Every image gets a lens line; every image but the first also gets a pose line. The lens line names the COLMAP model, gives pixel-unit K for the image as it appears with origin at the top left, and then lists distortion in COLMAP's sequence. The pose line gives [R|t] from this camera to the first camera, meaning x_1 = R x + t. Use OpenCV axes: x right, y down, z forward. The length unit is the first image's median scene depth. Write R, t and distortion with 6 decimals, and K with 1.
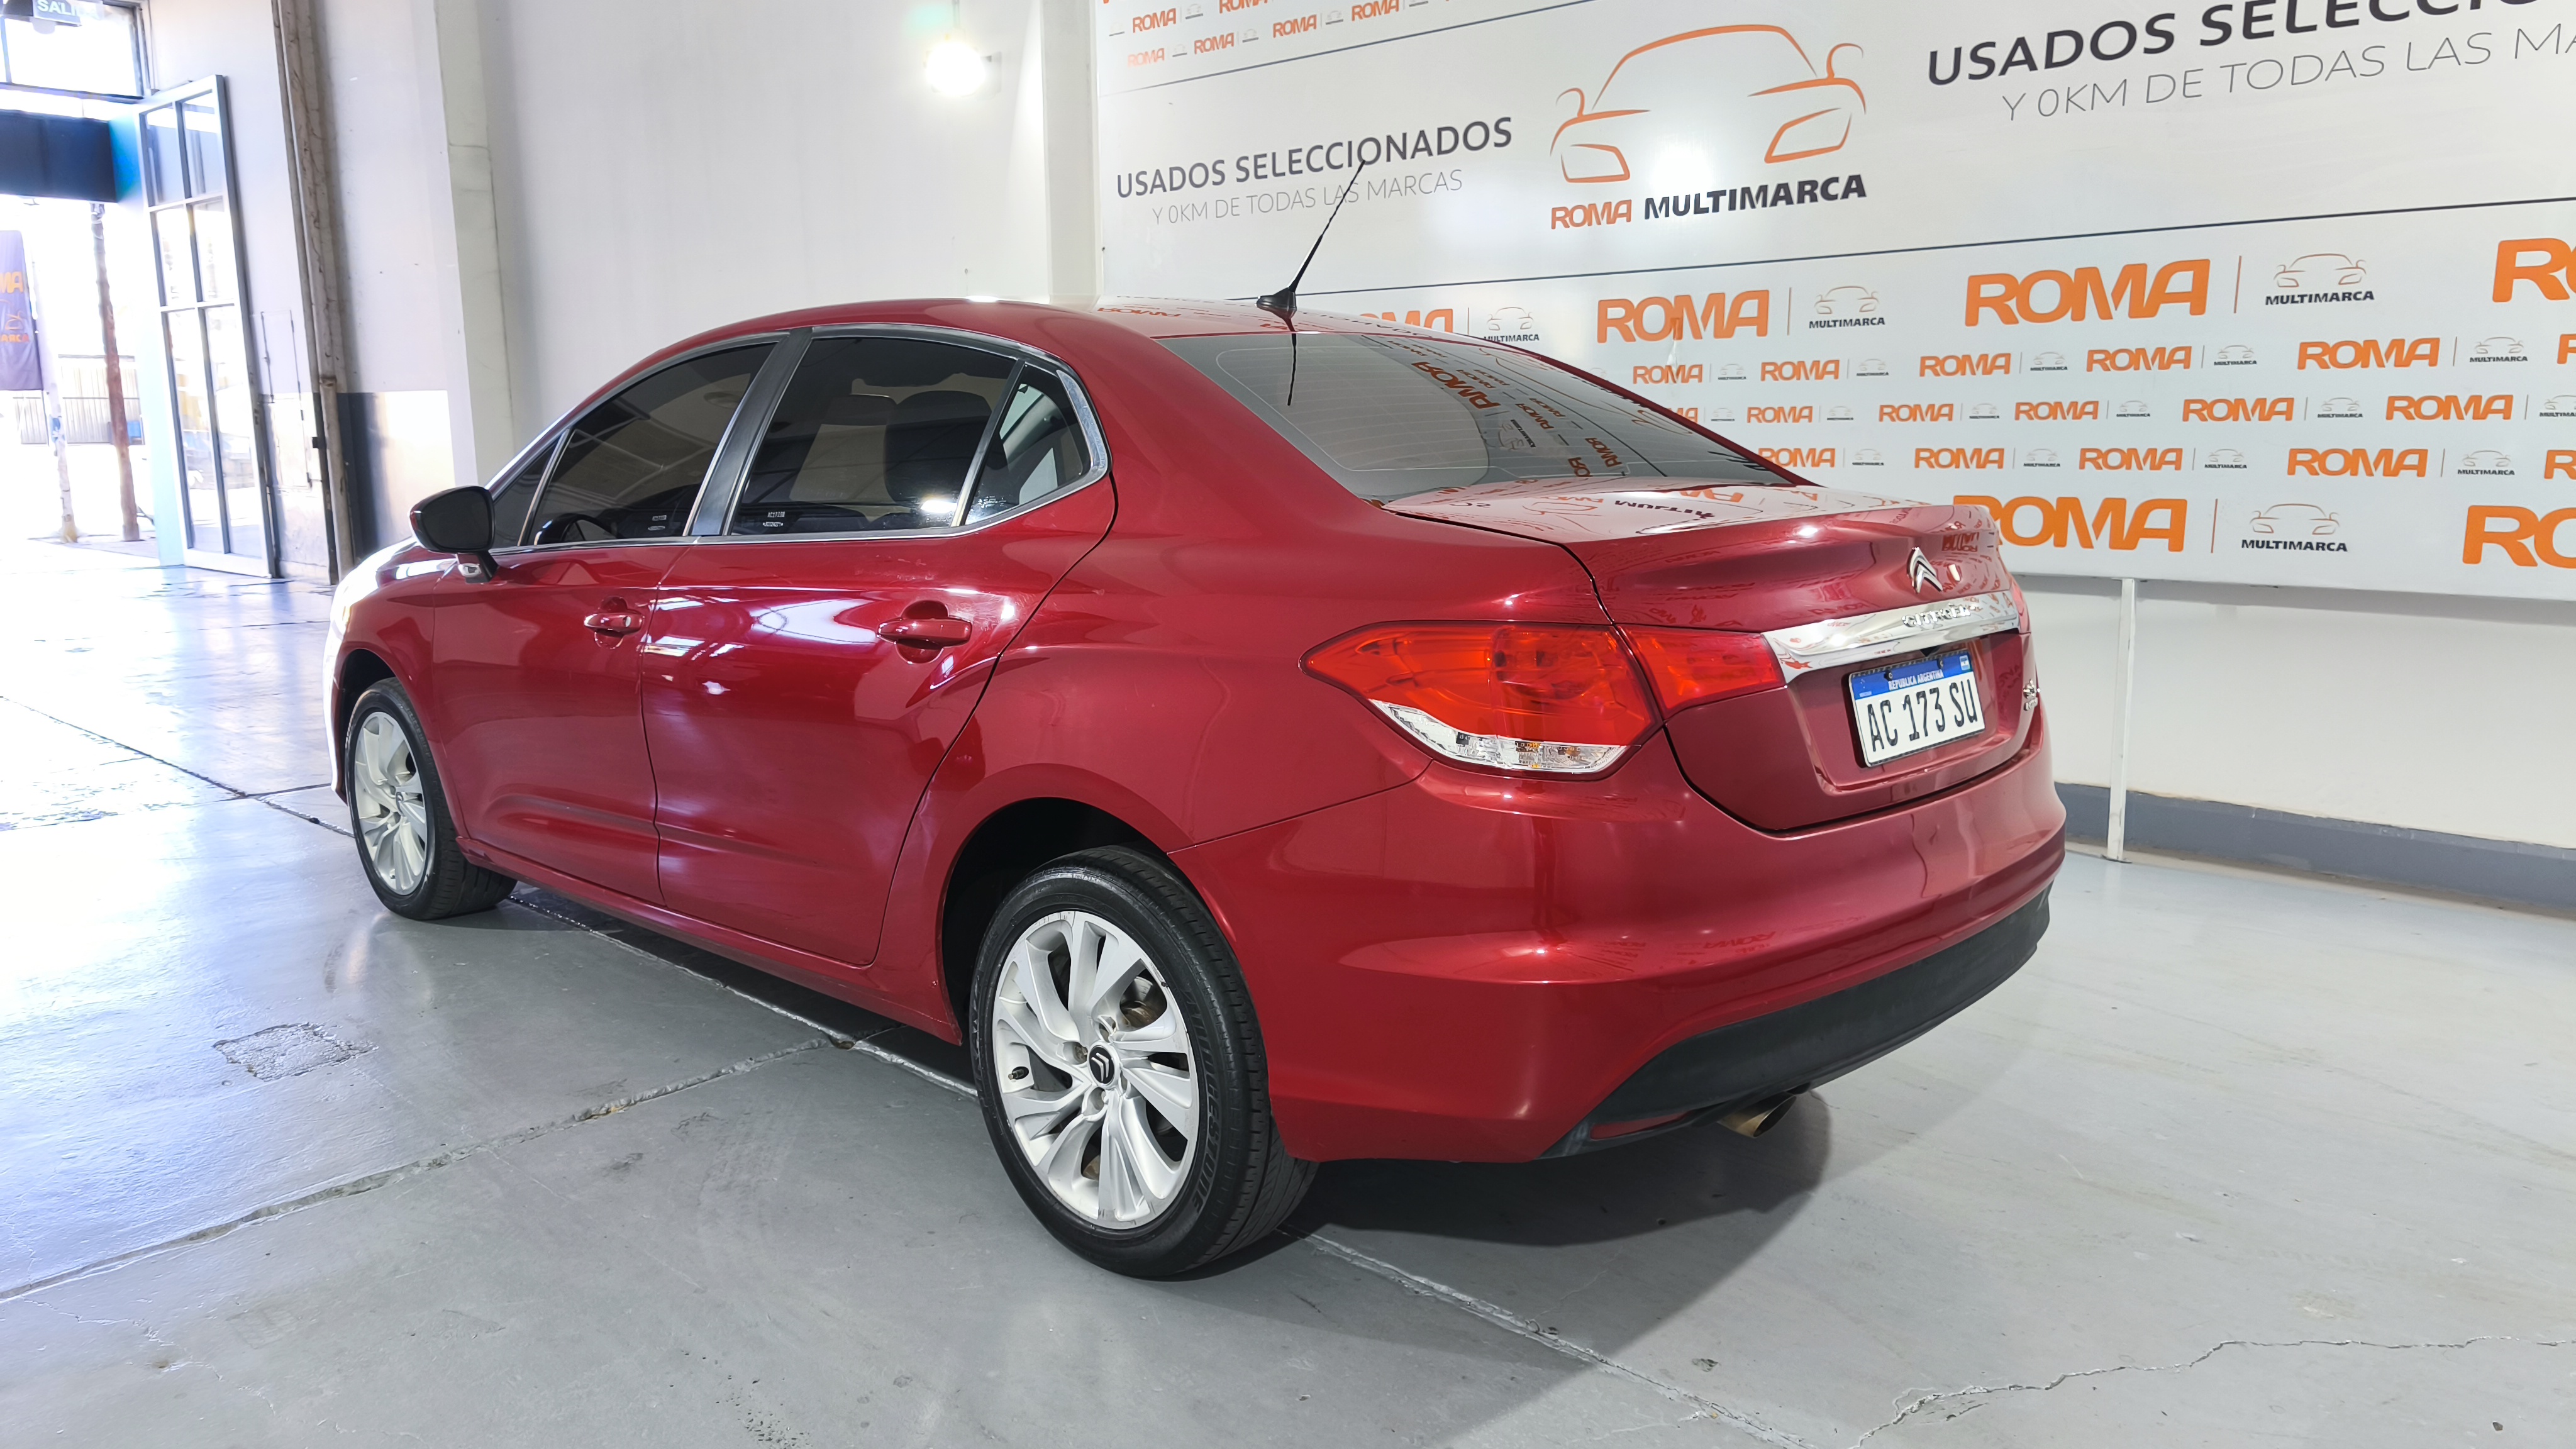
lens RADIAL K [[1662.4, 0, 1288.0], [0, 1662.4, 724.5], [0, 0, 1]] dist [0.031797, -0.001139]
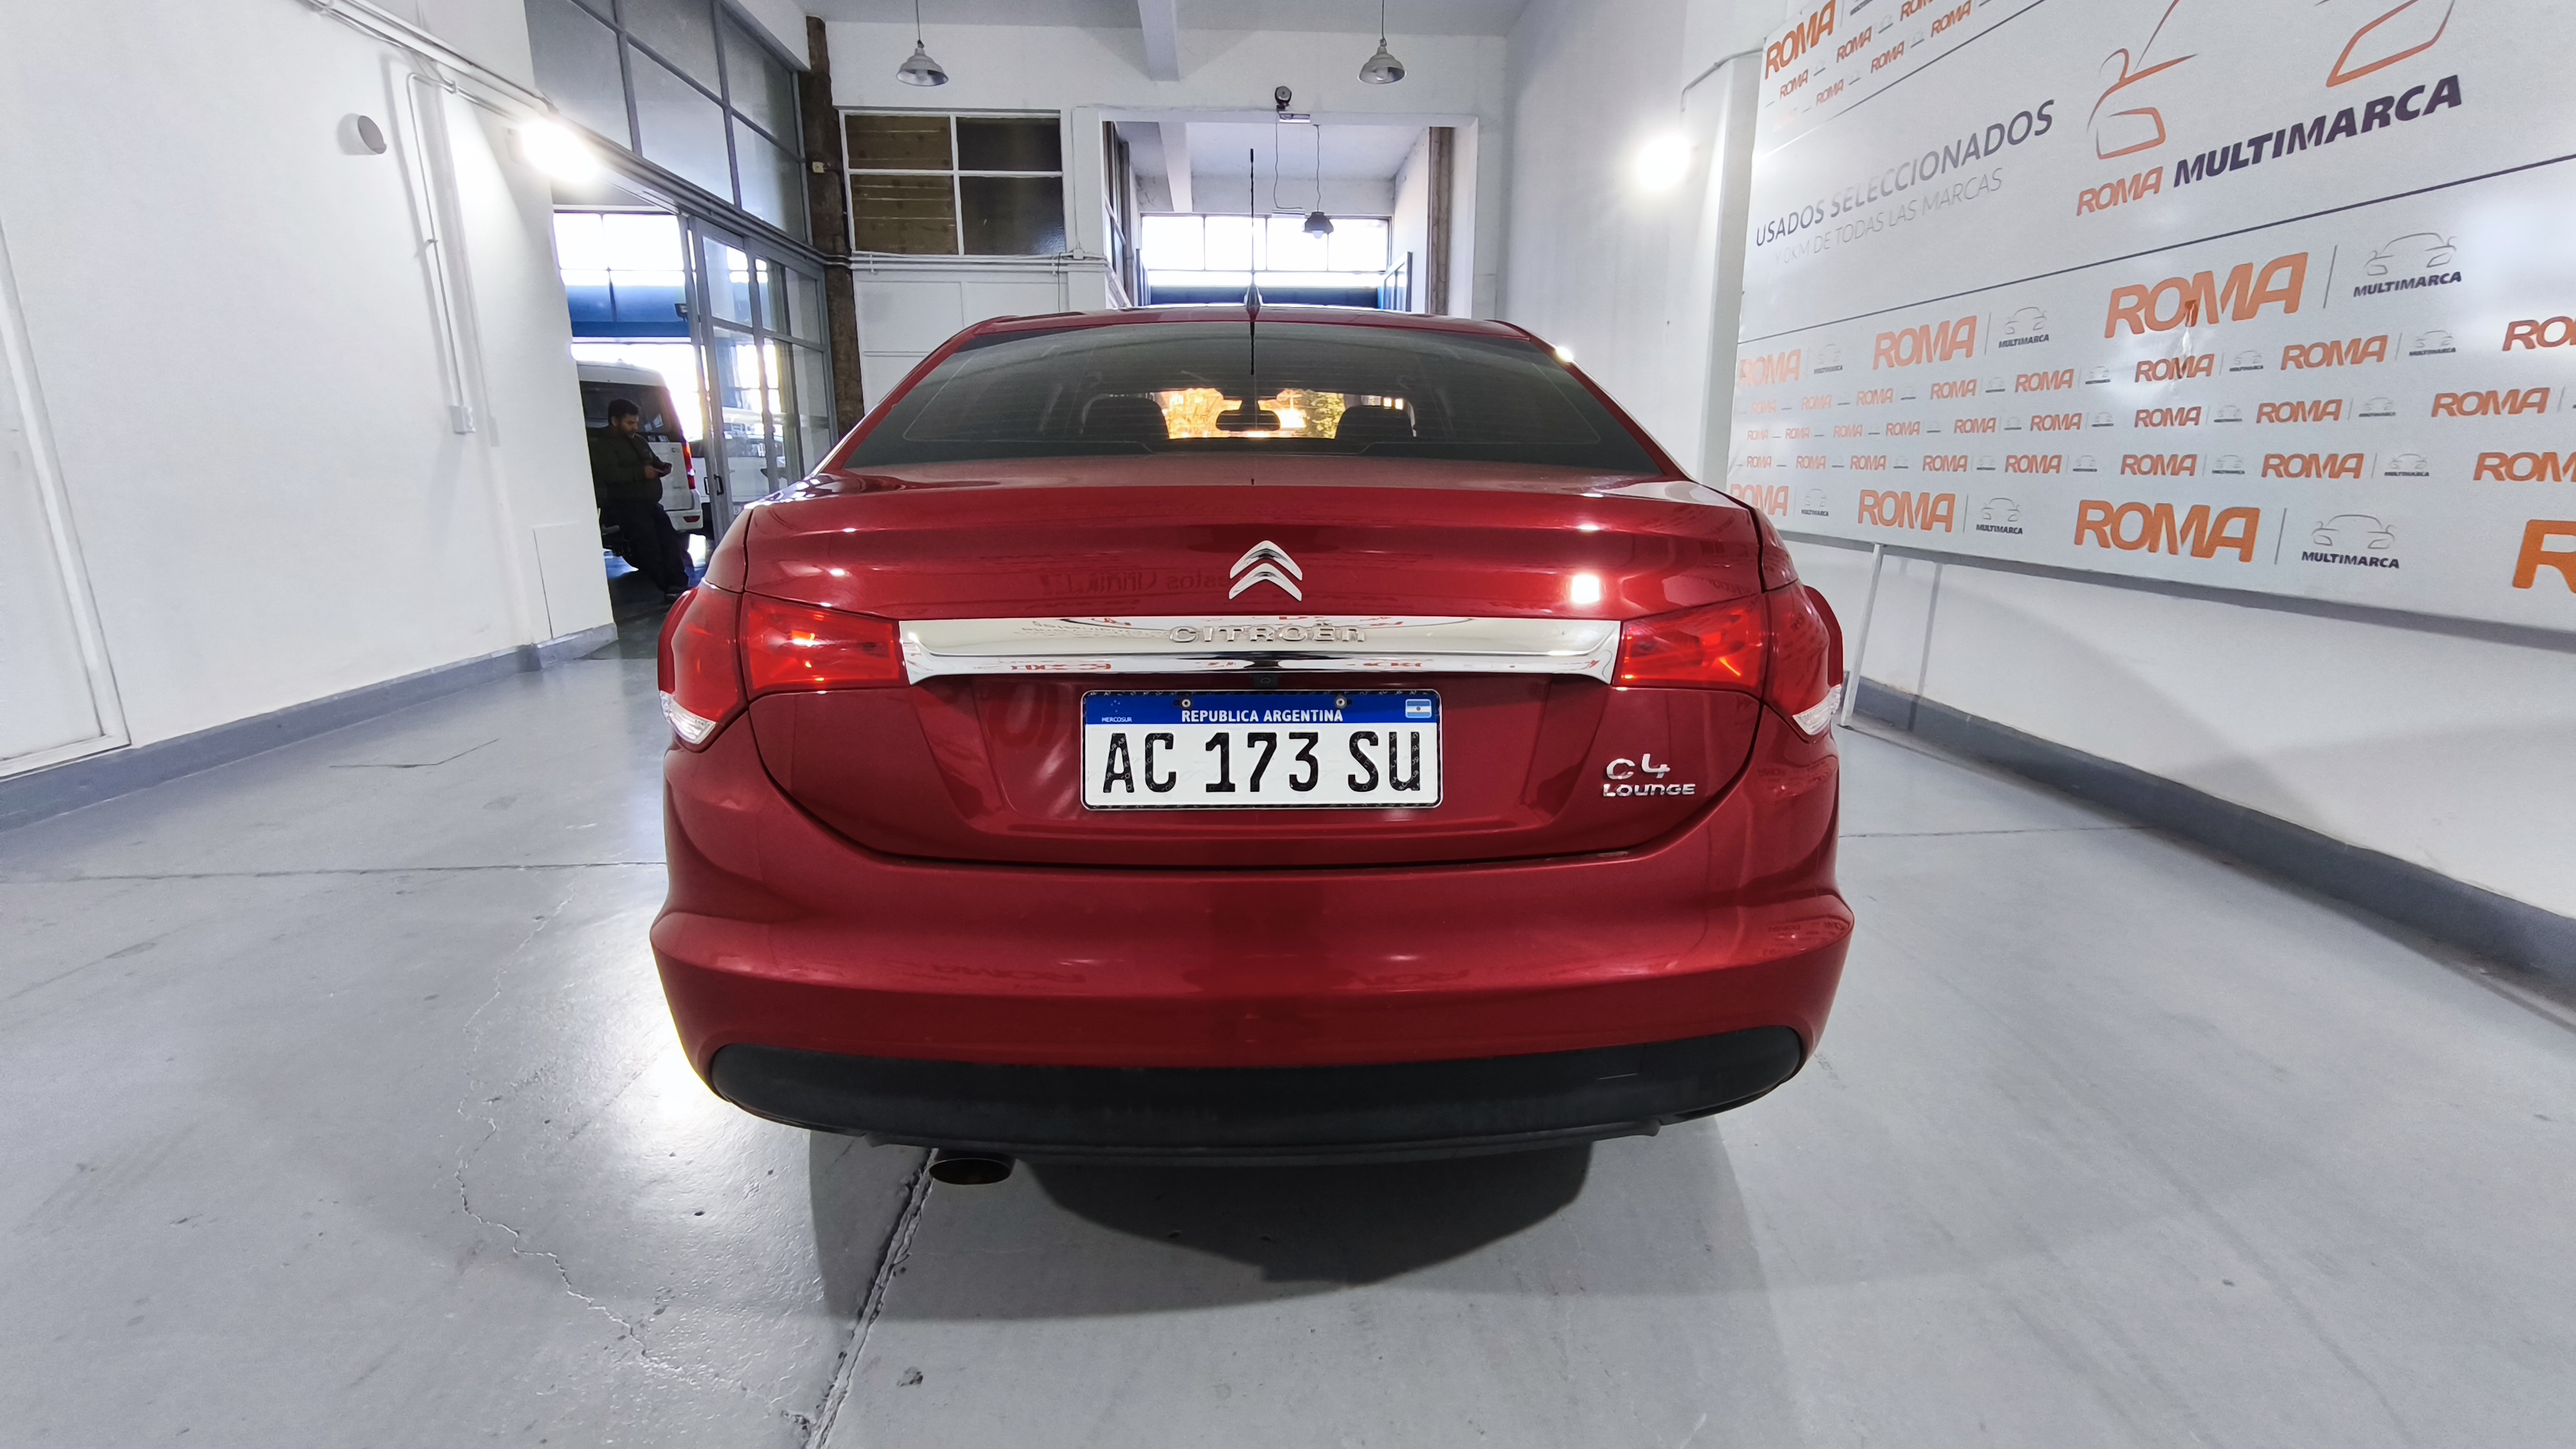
lens RADIAL K [[1069.7, 0, 1288.0], [0, 1069.7, 724.5], [0, 0, 1]] dist [0.007071, -0.006150]
pose [[0.710335, 0.169968, -0.683034, 0.329142], [-0.123977, 0.985447, 0.116289, -0.037543], [0.692859, 0.002076, 0.721070, 0.295880]]
